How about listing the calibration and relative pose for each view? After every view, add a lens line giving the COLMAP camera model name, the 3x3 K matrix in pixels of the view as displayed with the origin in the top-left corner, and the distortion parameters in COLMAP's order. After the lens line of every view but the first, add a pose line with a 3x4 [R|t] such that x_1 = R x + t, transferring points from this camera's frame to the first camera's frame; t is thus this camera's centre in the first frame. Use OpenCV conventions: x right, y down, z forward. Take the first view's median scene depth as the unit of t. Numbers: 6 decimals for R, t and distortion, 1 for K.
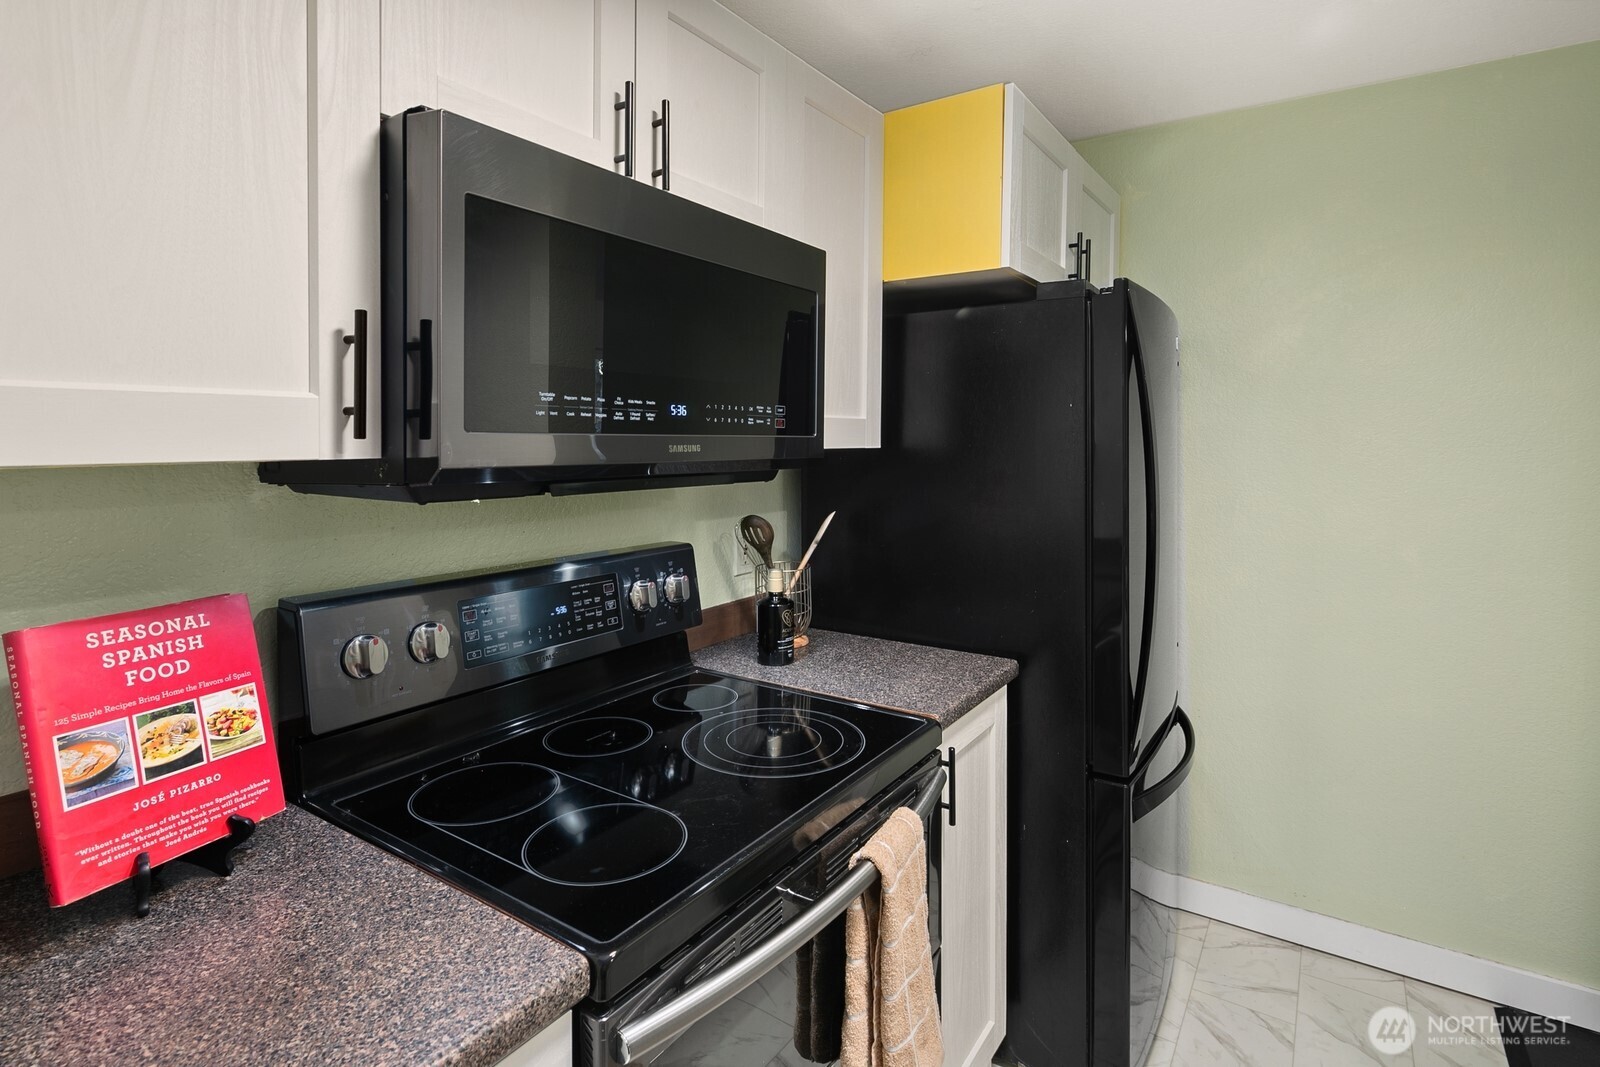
lens RADIAL K [[797.1, 0, 807.4], [0, 797.1, 455.7], [0, 0, 1]] dist [-0.001891, -0.000400]
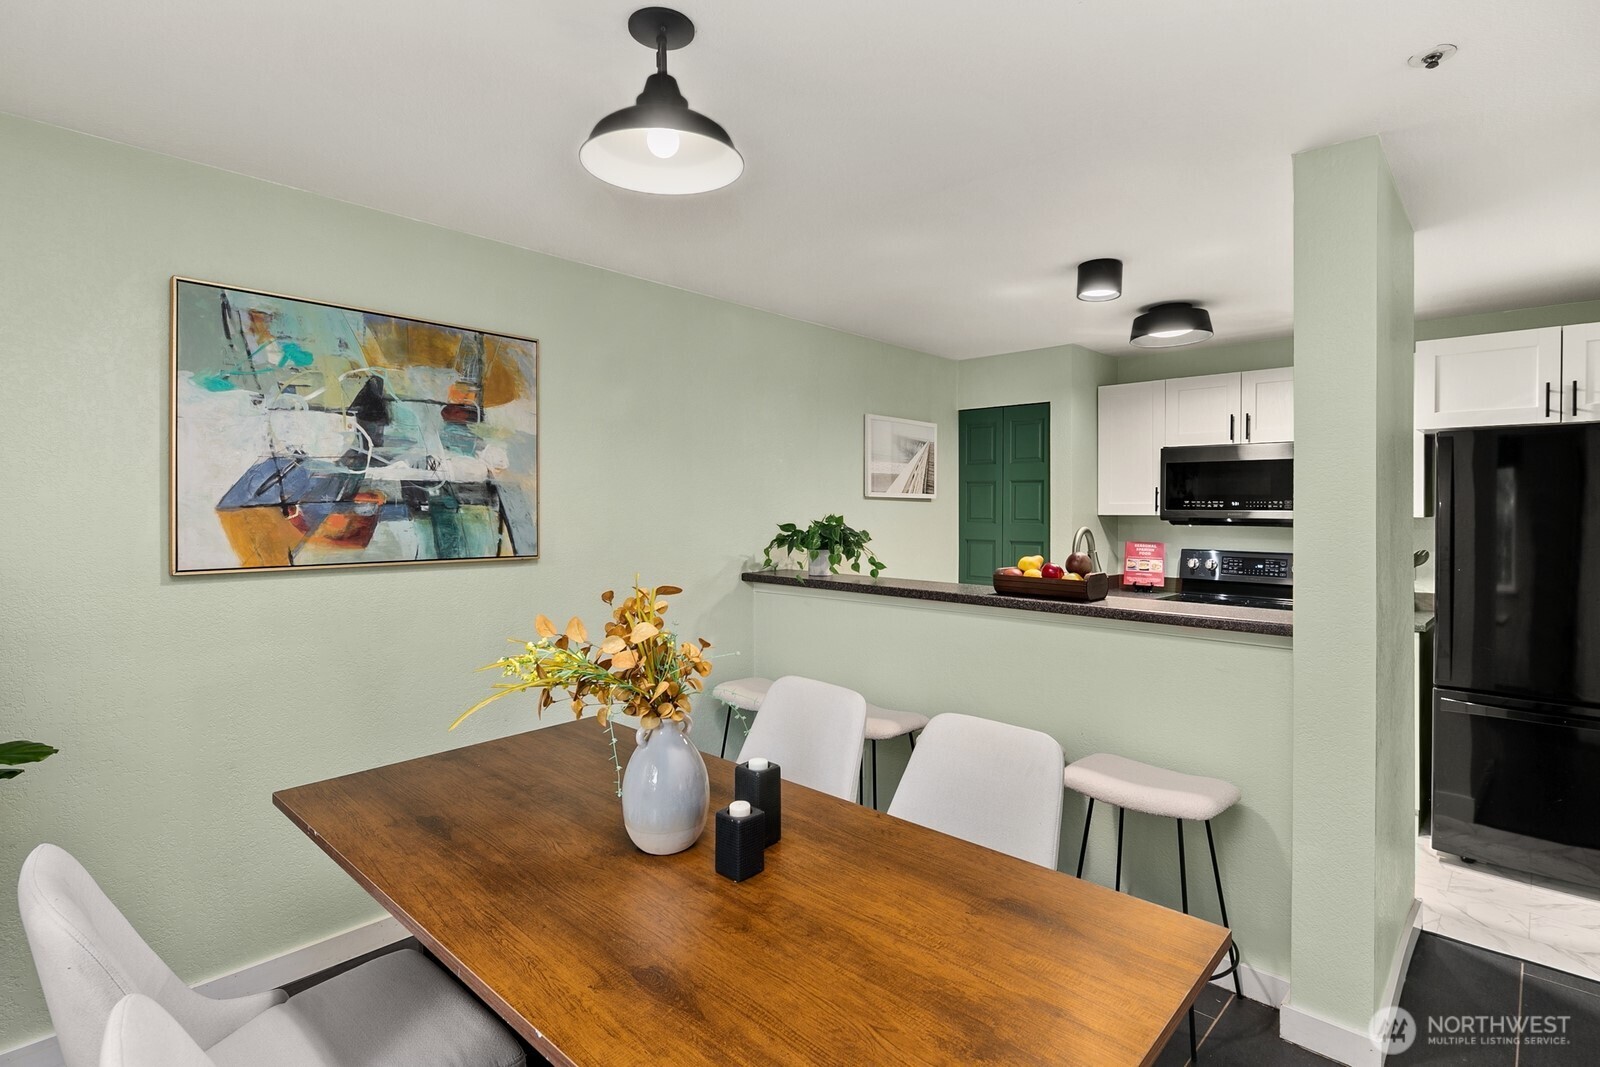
lens RADIAL K [[790.1, 0, 808.7], [0, 790.1, 572.9], [0, 0, 1]] dist [0.002038, -0.000026]
pose [[-0.173661, 0.074293, -0.981999, 4.379607], [-0.026762, 0.996426, 0.080117, 0.023981], [0.984442, 0.040194, -0.171052, -0.318598]]
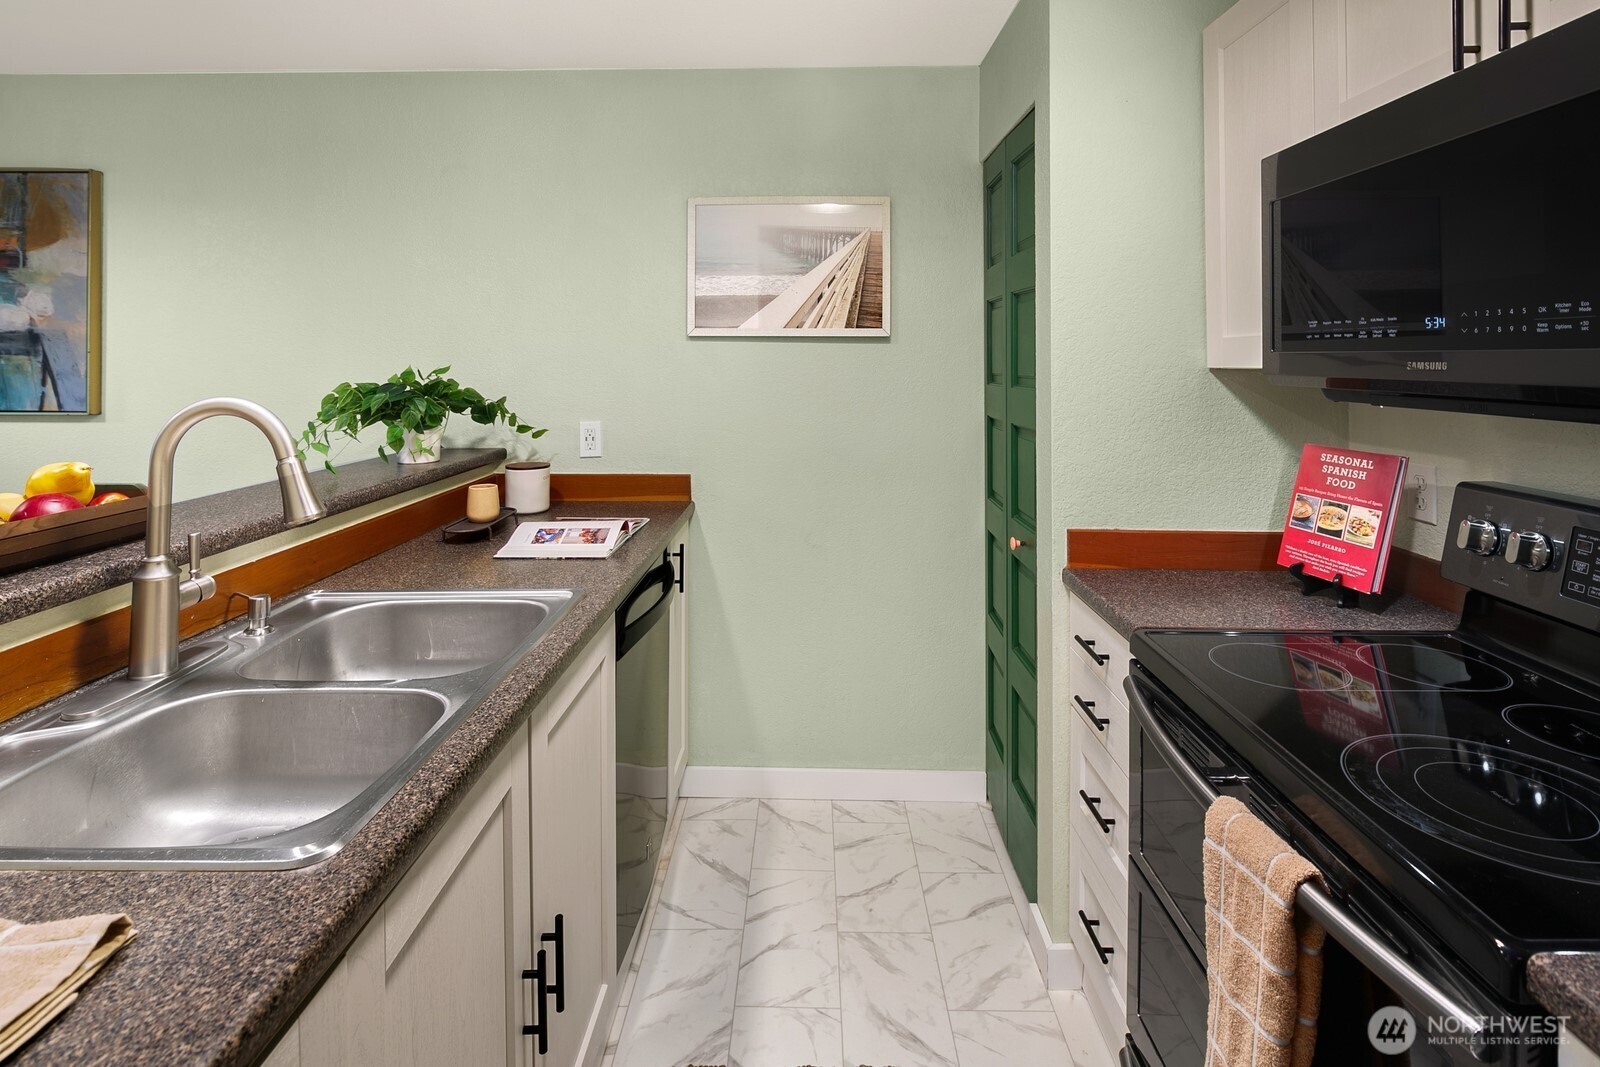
lens RADIAL K [[786.4, 0, 800.0], [0, 786.4, 358.0], [0, 0, 1]] dist [0.000753, -0.000098]
pose [[-0.841515, -0.004094, -0.540219, 1.072794], [-0.014146, 0.999795, 0.014459, -0.024533], [0.540049, 0.019810, -0.841400, 1.614307]]
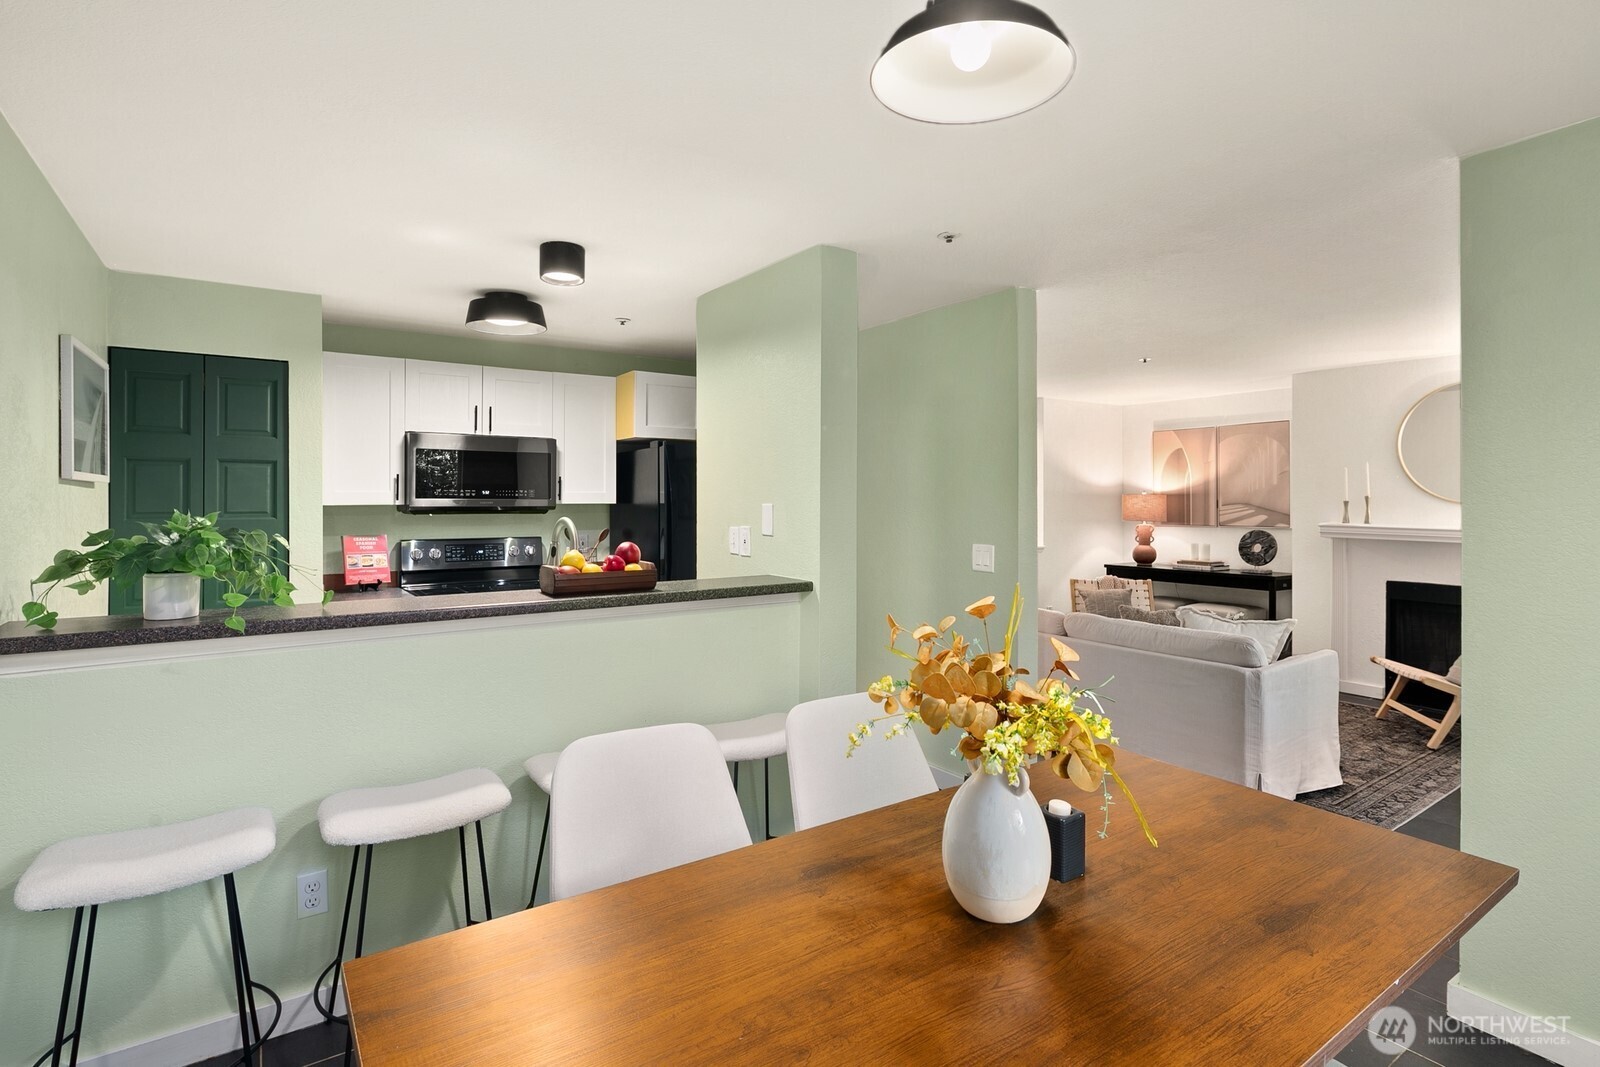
lens RADIAL K [[799.1, 0, 800.5], [0, 799.1, 491.7], [0, 0, 1]] dist [-0.002262, -0.000075]
pose [[0.926599, -0.007587, -0.375973, 3.089018], [-0.003767, 0.999559, -0.029453, 0.053295], [0.376031, 0.028708, 0.926162, -2.252452]]
